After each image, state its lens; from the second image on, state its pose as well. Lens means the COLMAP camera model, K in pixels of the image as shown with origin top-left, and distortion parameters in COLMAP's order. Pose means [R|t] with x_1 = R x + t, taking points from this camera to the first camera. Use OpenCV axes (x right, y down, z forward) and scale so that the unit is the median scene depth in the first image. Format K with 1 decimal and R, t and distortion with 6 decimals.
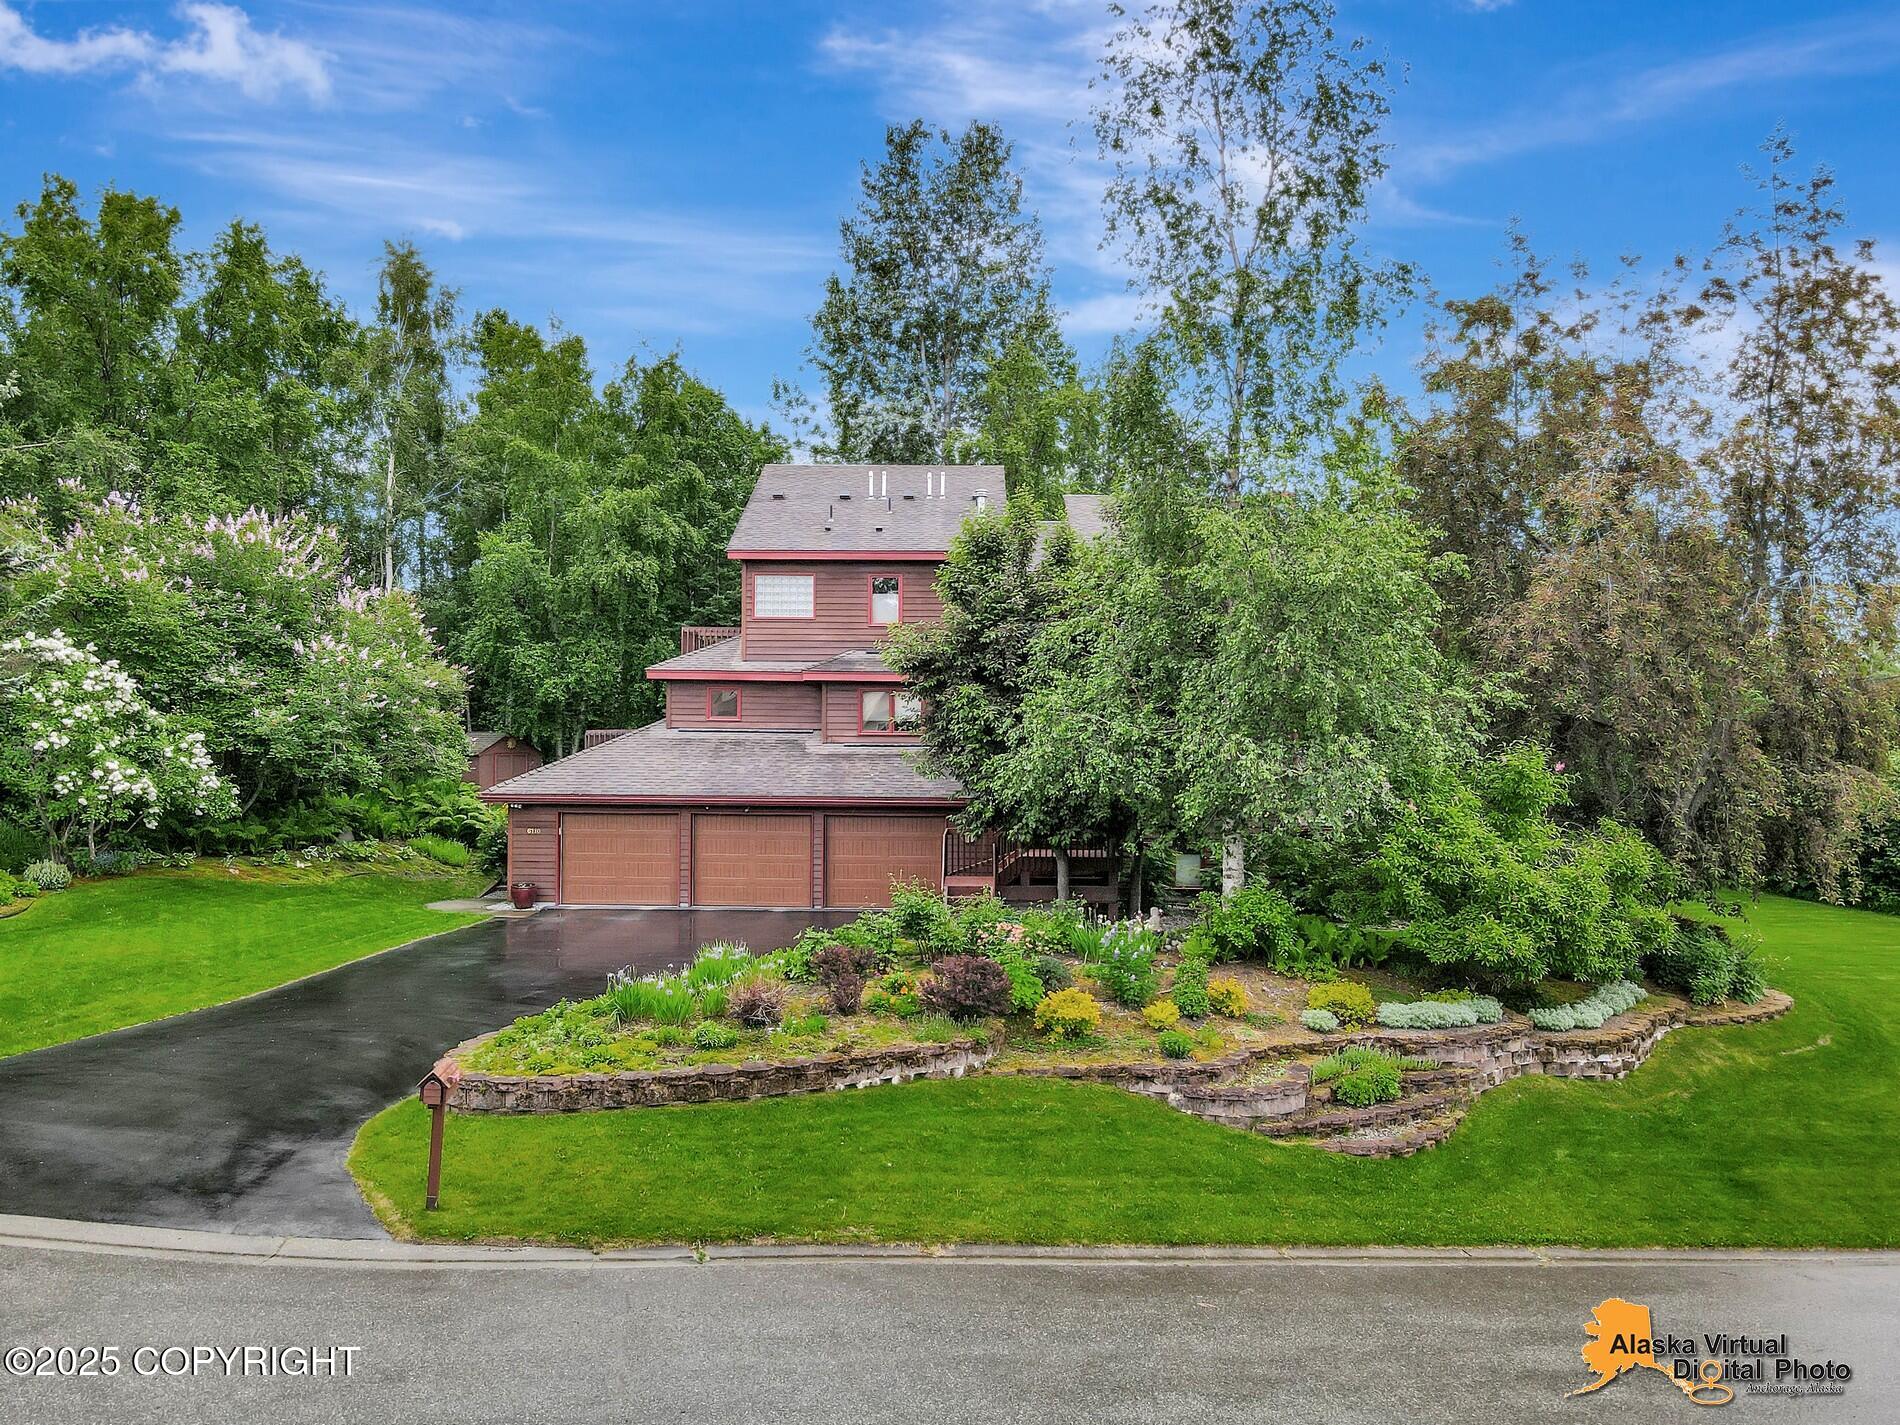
lens RADIAL K [[1410.0, 0, 950.0], [0, 1410.0, 712.5], [0, 0, 1]] dist [-0.007488, -0.001099]
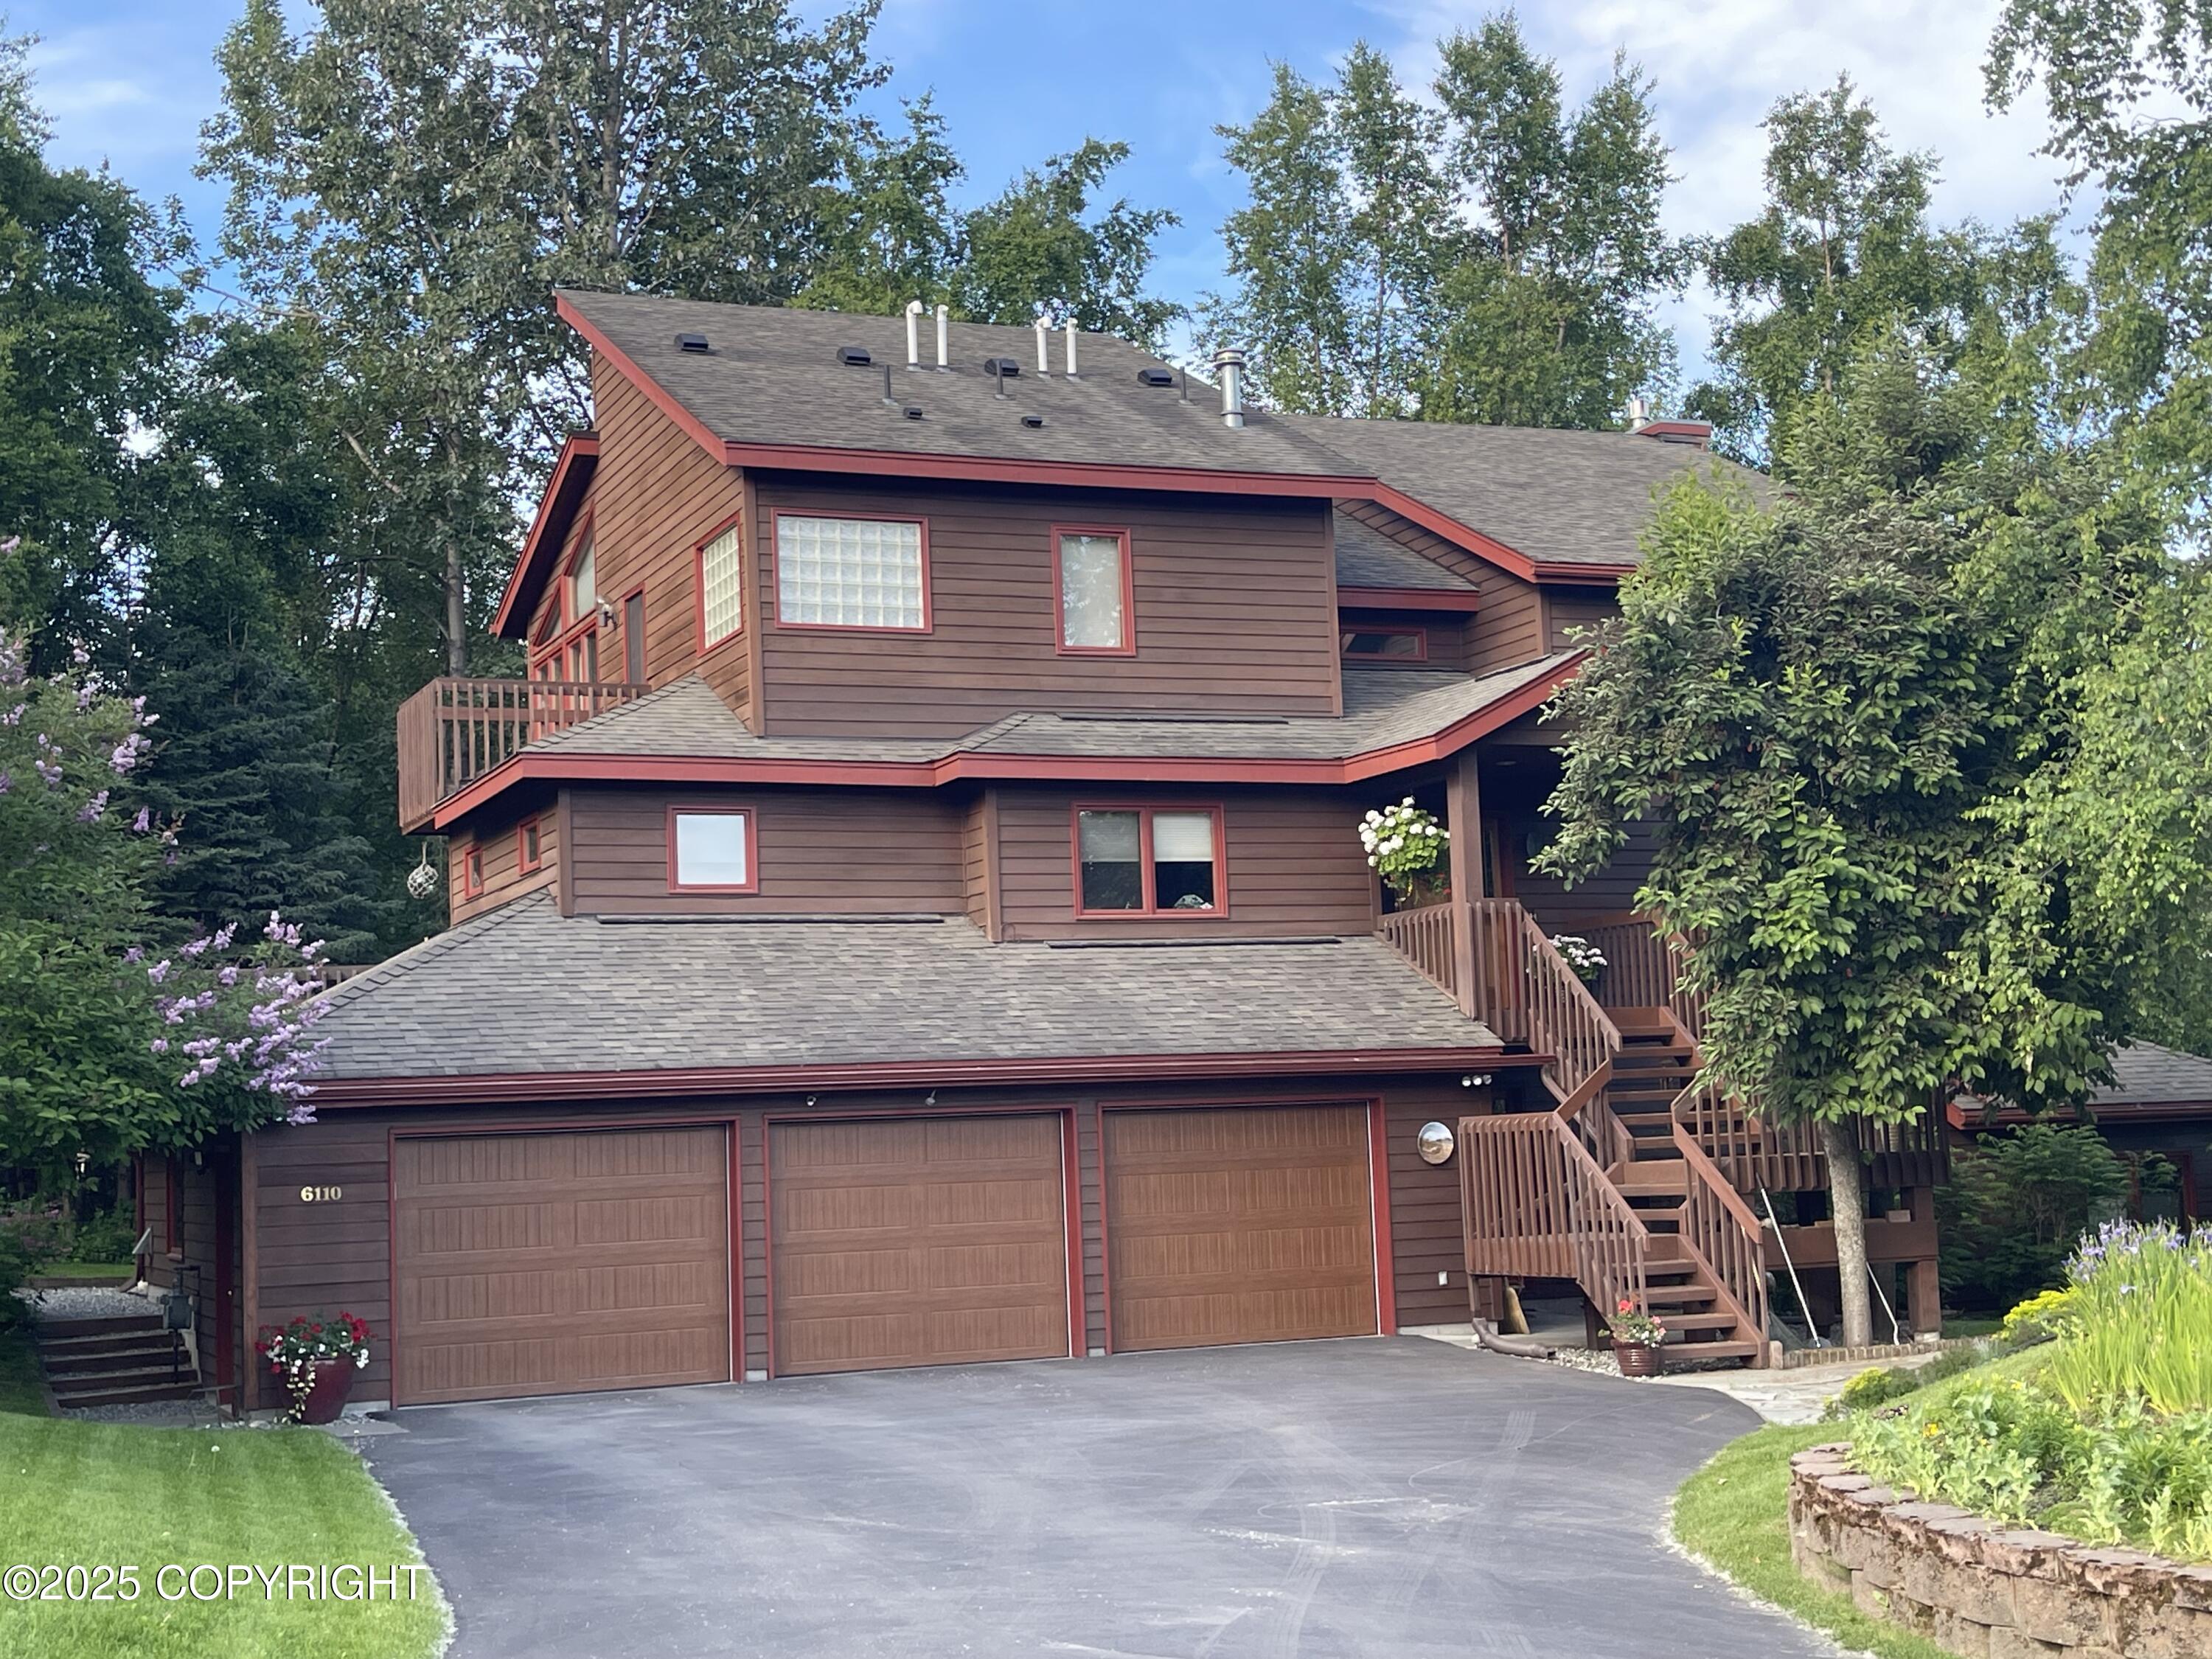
lens RADIAL K [[2944.3, 0, 1106.0], [0, 2944.3, 829.5], [0, 0, 1]] dist [0.135256, -0.550223]
pose [[0.915091, -0.001536, 0.403245, -0.388645], [0.043942, 0.994418, -0.095931, 0.070011], [-0.400846, 0.105505, 0.910050, 0.246806]]
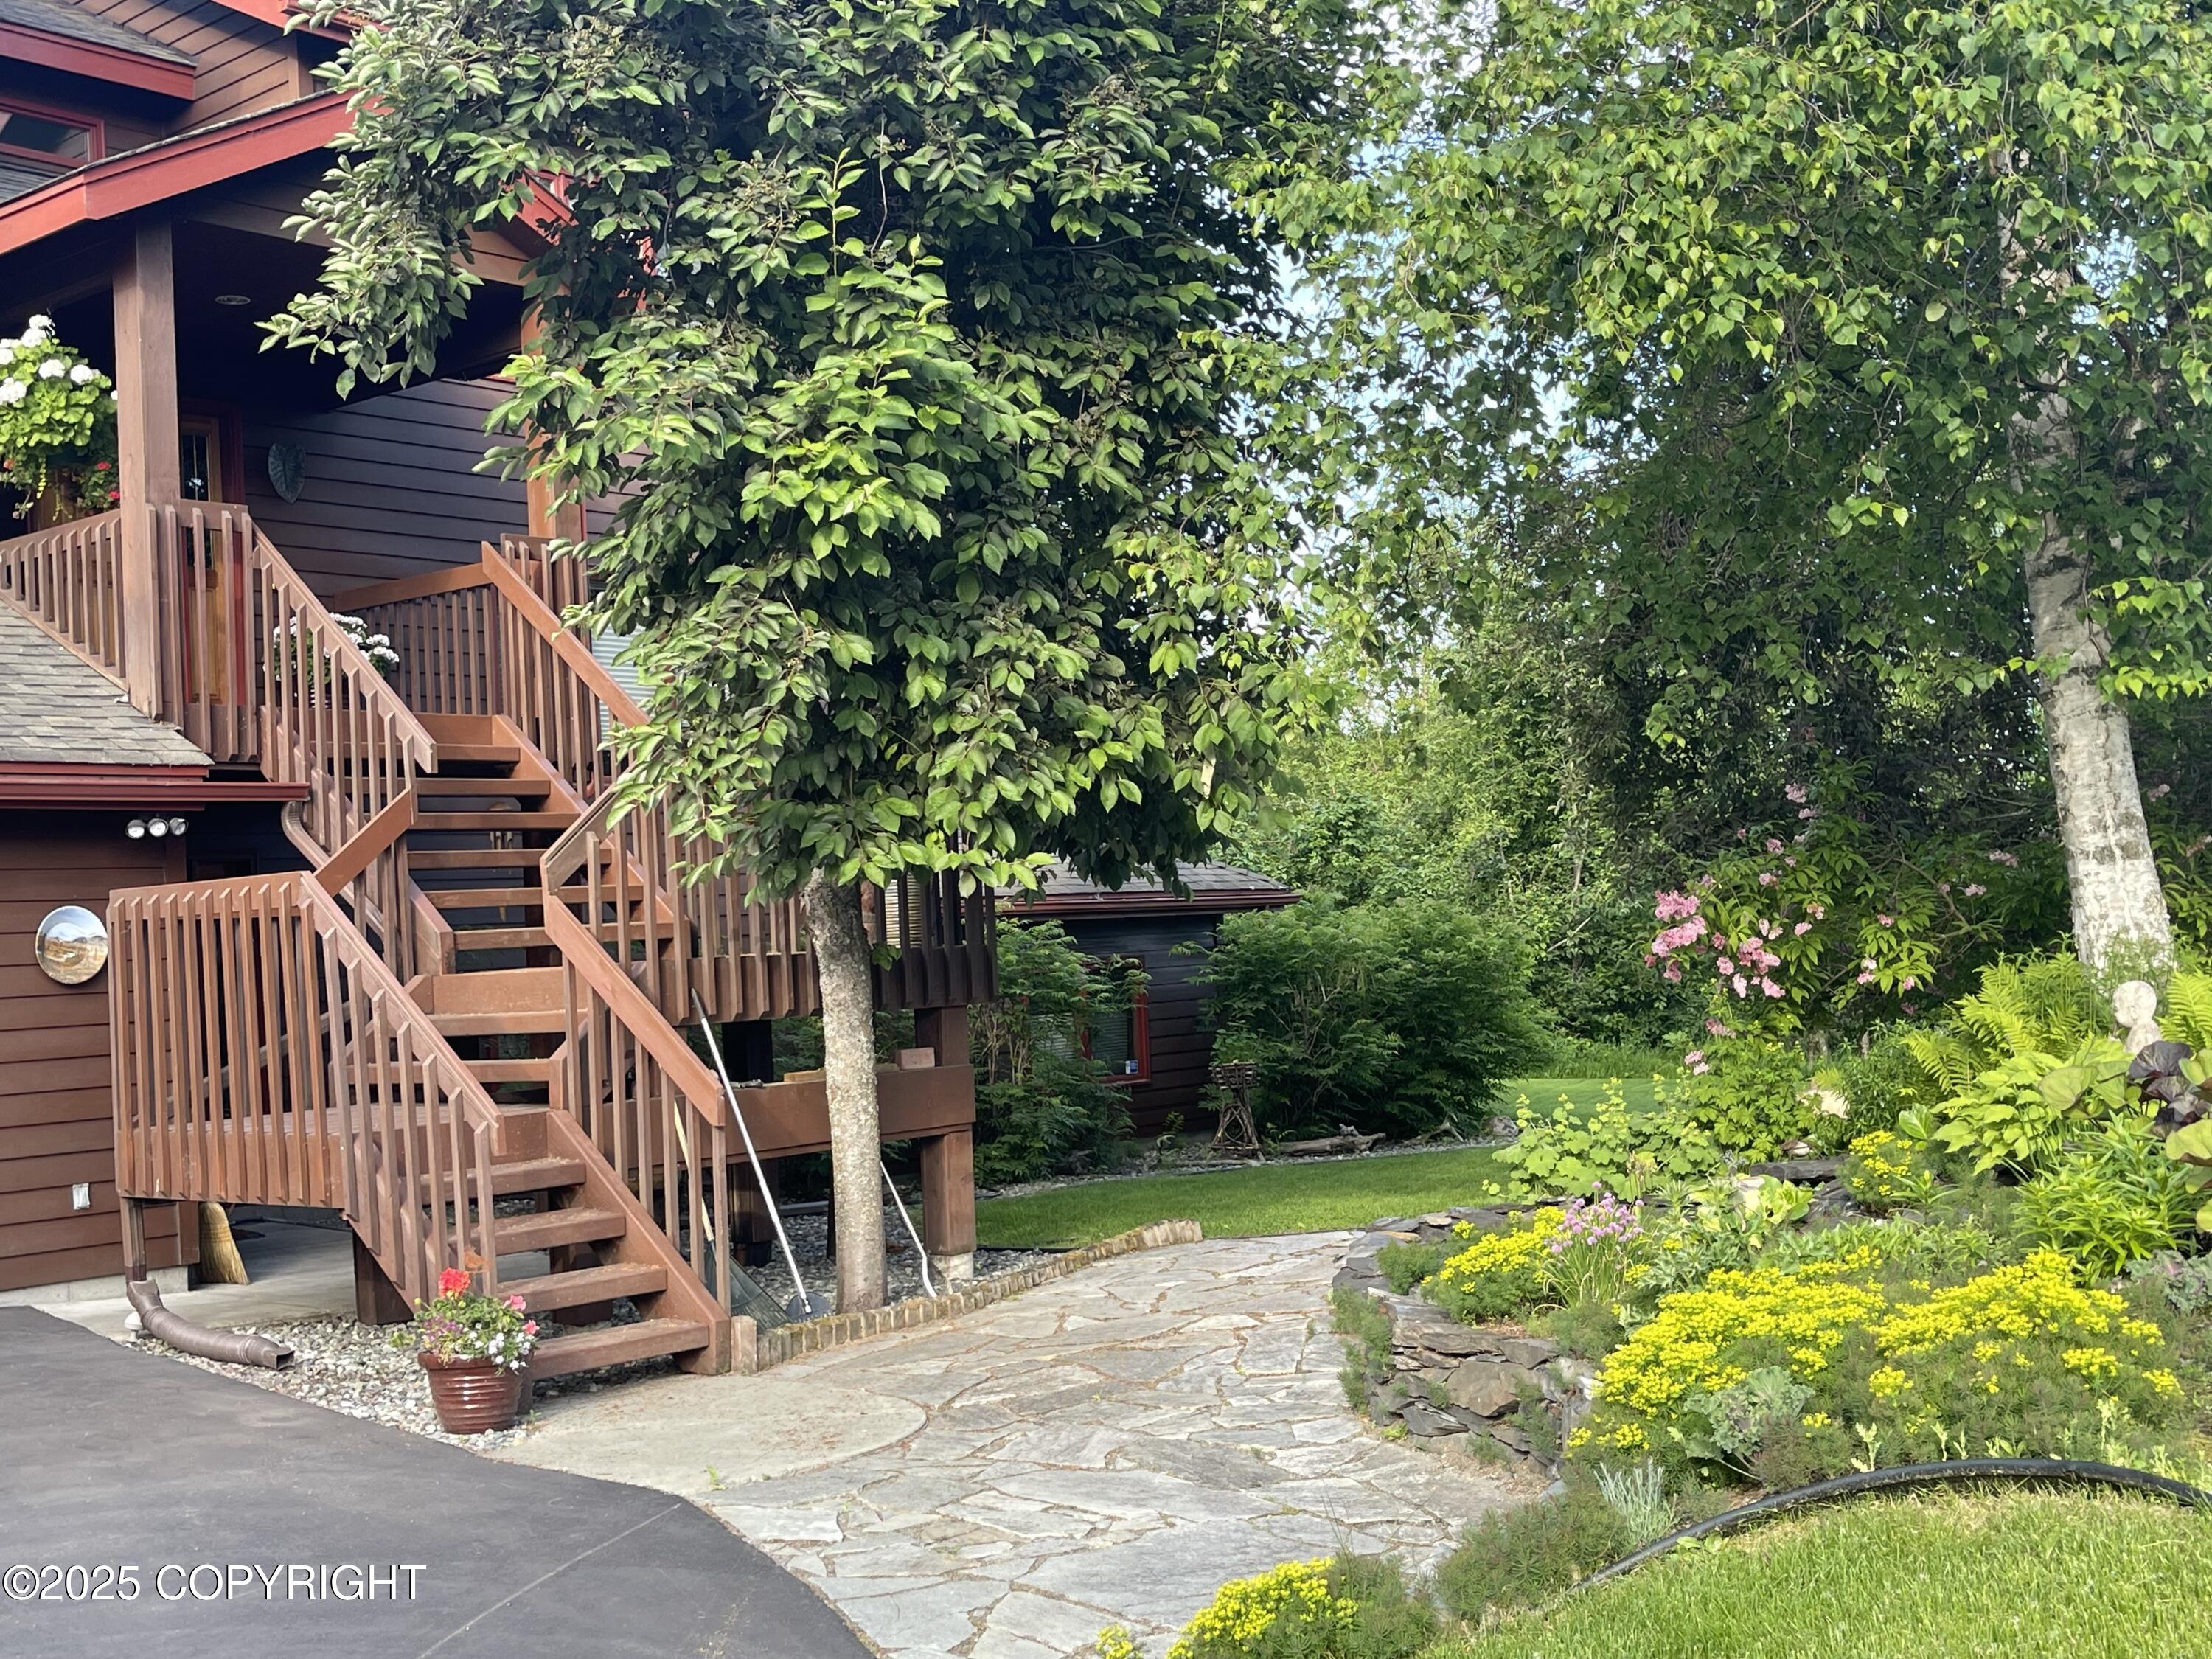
lens RADIAL K [[2700.0, 0, 1106.0], [0, 2700.0, 829.5], [0, 0, 1]] dist [0.149266, -0.424650]
pose [[0.660557, -0.013024, 0.750663, -0.179902], [0.045190, 0.998726, -0.022438, 0.080752], [-0.749415, 0.048744, 0.660304, 0.578105]]
